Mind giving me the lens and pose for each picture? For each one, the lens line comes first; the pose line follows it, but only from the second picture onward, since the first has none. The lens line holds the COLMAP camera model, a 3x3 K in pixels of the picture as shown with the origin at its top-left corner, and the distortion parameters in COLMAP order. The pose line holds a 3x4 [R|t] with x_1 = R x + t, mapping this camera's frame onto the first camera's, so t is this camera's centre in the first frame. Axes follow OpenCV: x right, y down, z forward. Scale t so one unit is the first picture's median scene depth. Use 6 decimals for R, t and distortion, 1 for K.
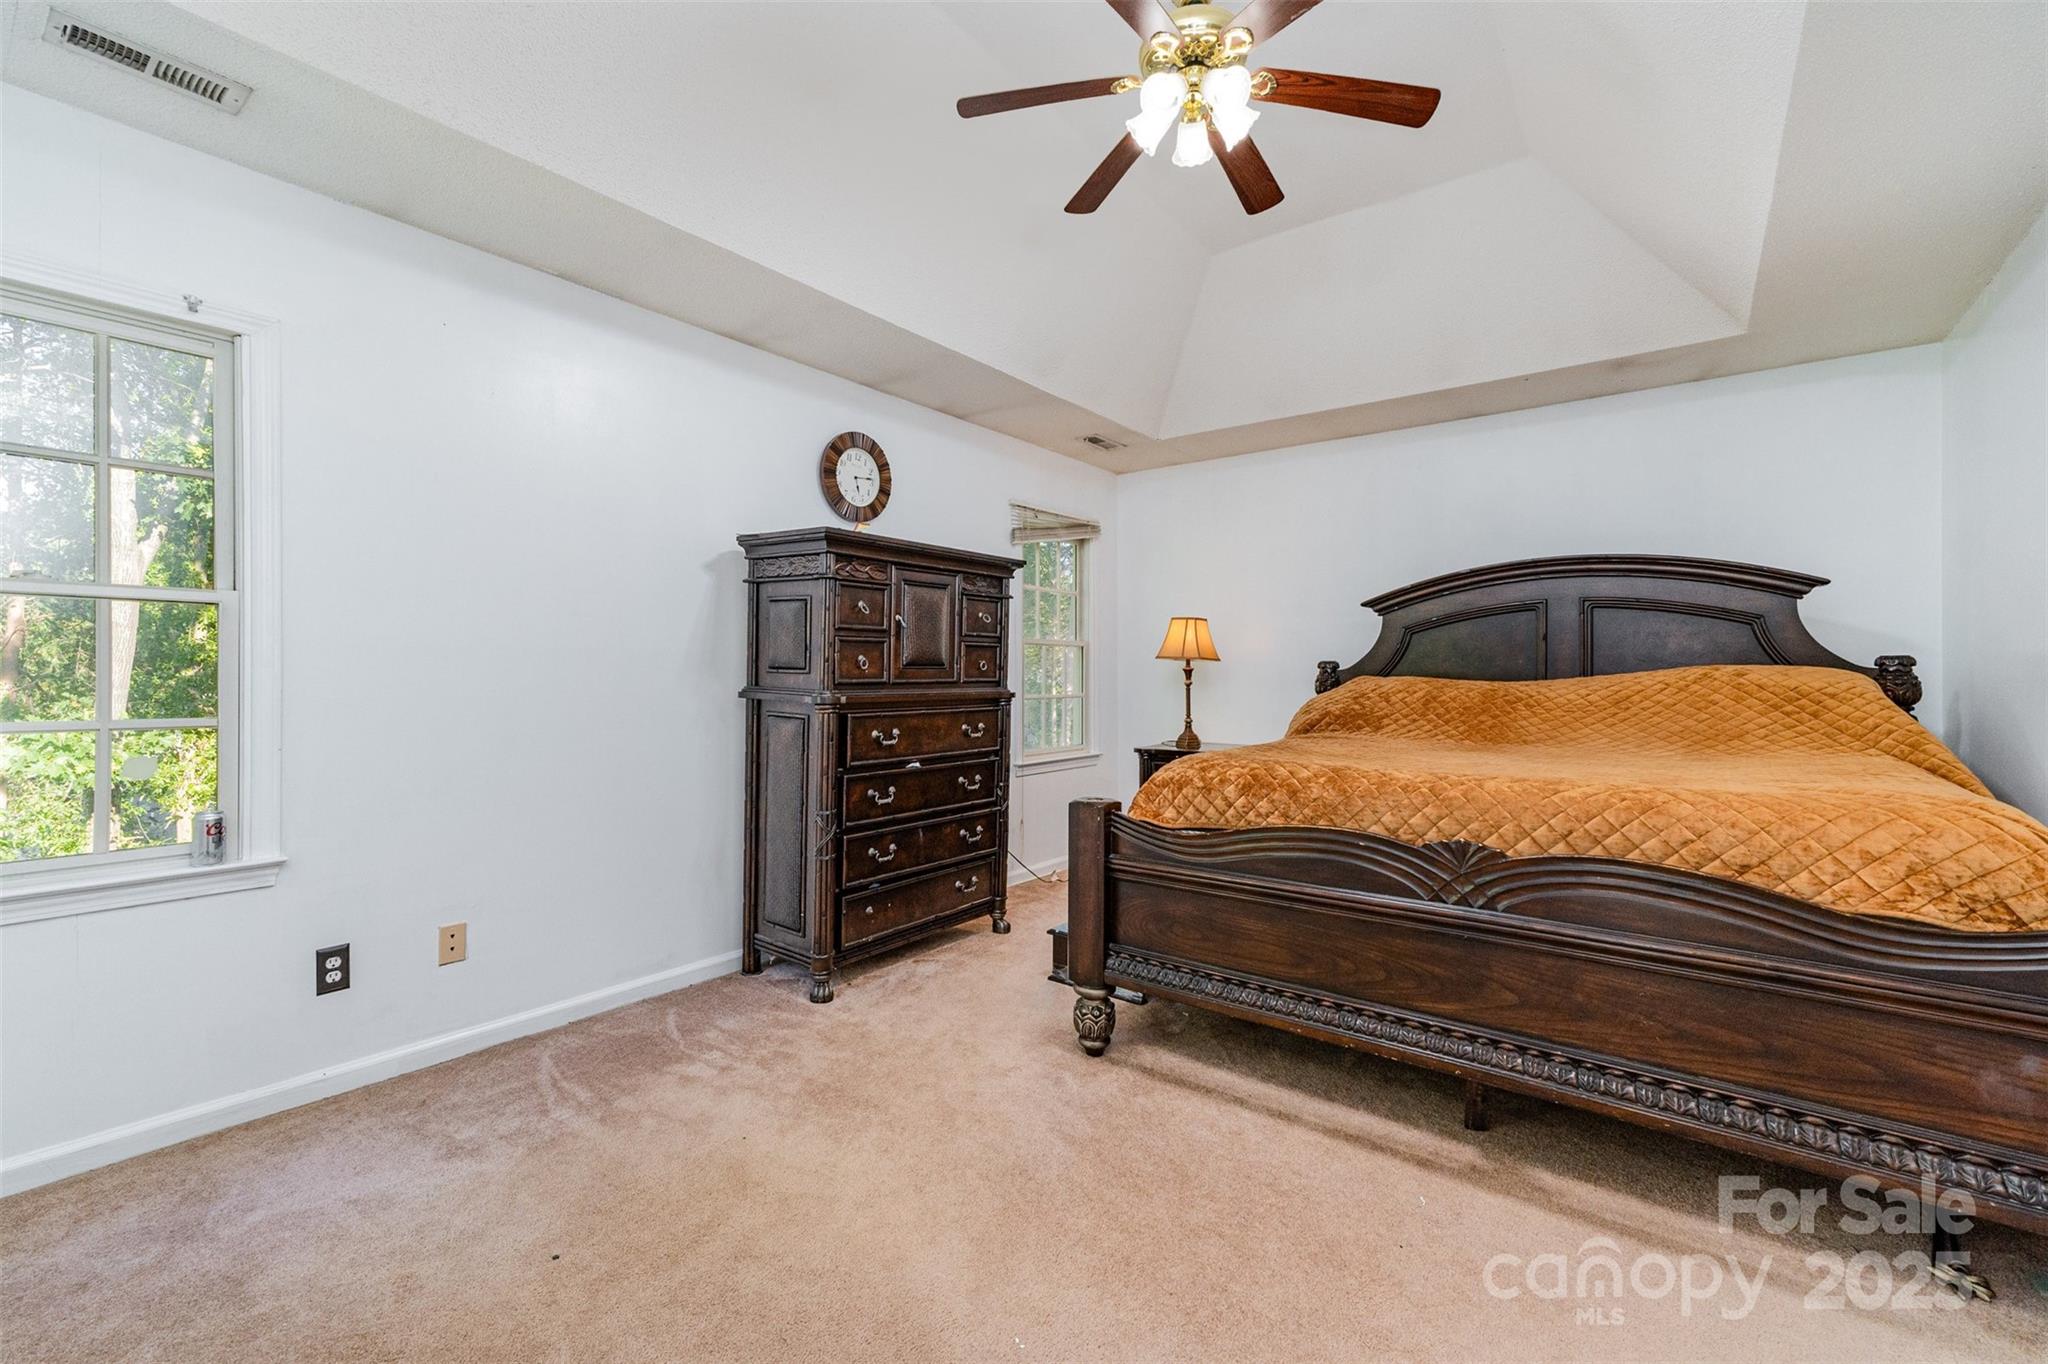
lens RADIAL K [[850.8, 0, 1032.1], [0, 850.8, 670.1], [0, 0, 1]] dist [-0.001625, -0.000118]
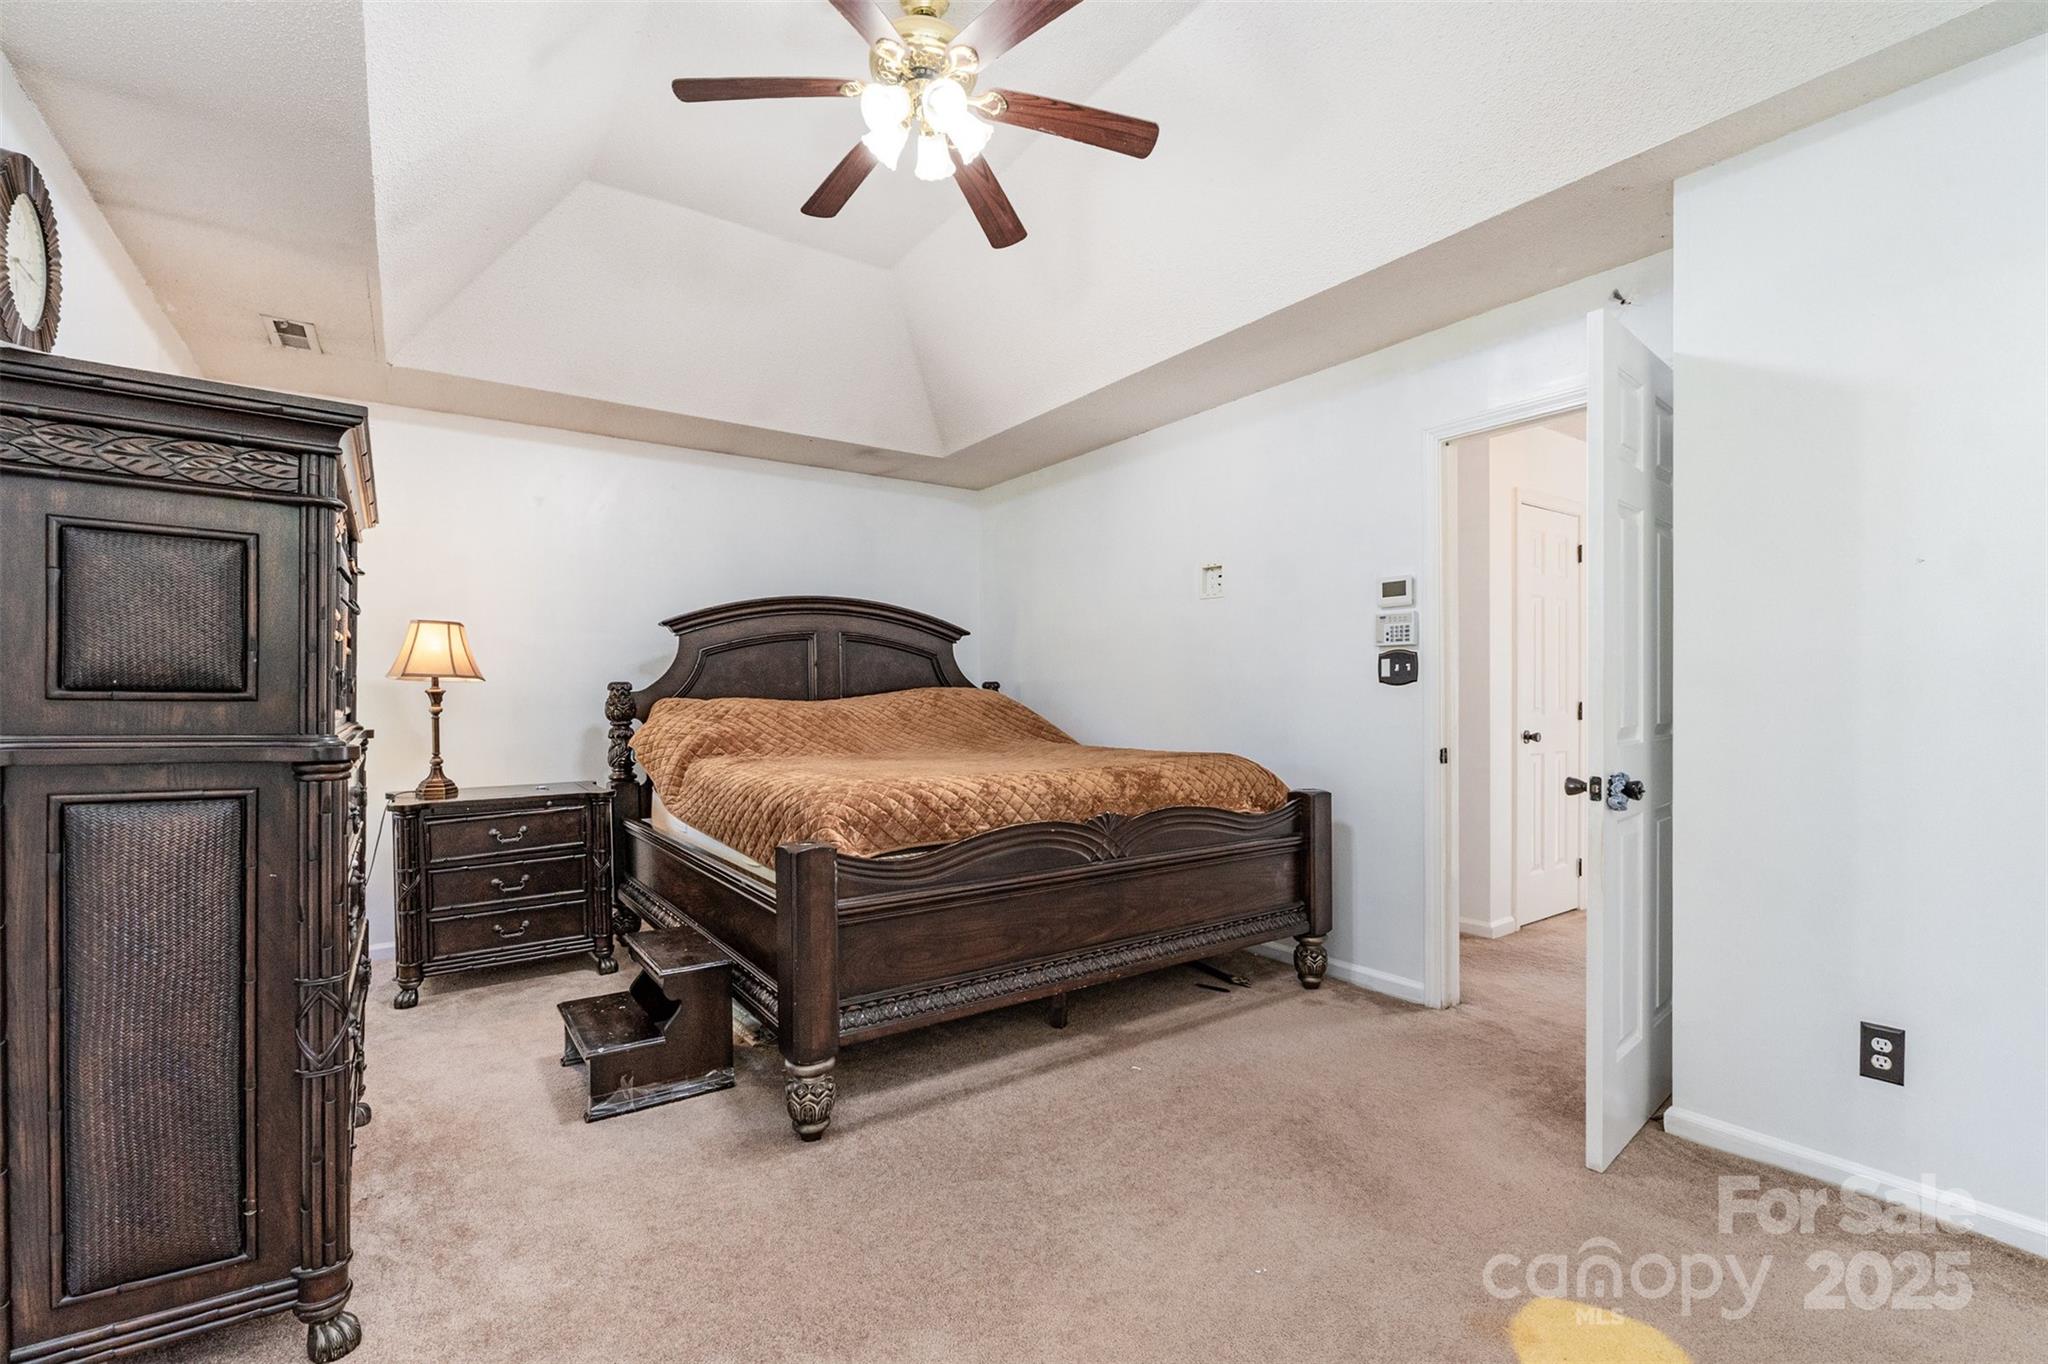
lens RADIAL K [[887.7, 0, 1026.2], [0, 887.7, 690.0], [0, 0, 1]] dist [-0.004030, -0.000081]
pose [[0.300868, -0.003273, 0.953660, -0.551436], [0.002279, 0.999994, 0.002713, -0.004527], [-0.953663, 0.001357, 0.300874, 0.402424]]
